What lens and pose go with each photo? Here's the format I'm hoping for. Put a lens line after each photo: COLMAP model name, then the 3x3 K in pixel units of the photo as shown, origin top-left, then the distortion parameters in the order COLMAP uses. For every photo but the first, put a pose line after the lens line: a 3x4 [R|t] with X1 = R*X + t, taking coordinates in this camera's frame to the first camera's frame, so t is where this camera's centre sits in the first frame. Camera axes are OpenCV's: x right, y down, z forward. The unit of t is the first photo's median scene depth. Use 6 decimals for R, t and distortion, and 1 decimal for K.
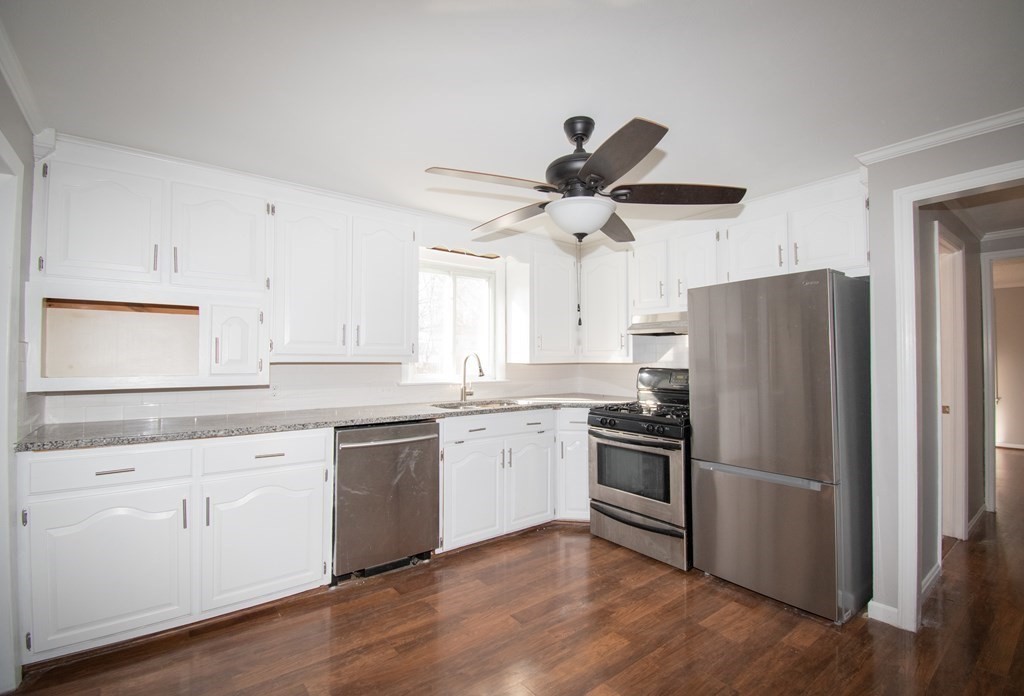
lens RADIAL K [[470.5, 0, 515.1], [0, 470.5, 350.3], [0, 0, 1]] dist [-0.002744, -0.002244]
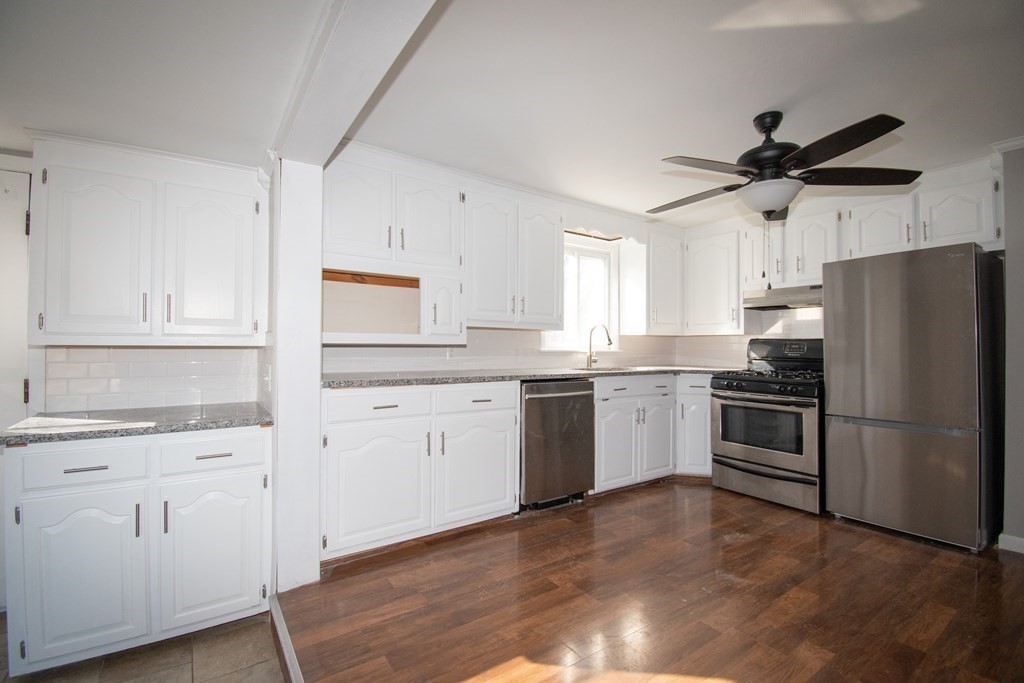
lens RADIAL K [[451.4, 0, 508.2], [0, 451.4, 343.4], [0, 0, 1]] dist [-0.002625, -0.012810]
pose [[0.997258, 0.005597, -0.073798, -0.303715], [-0.004496, 0.999876, 0.015075, 0.047690], [0.073873, -0.014702, 0.997159, -0.121832]]
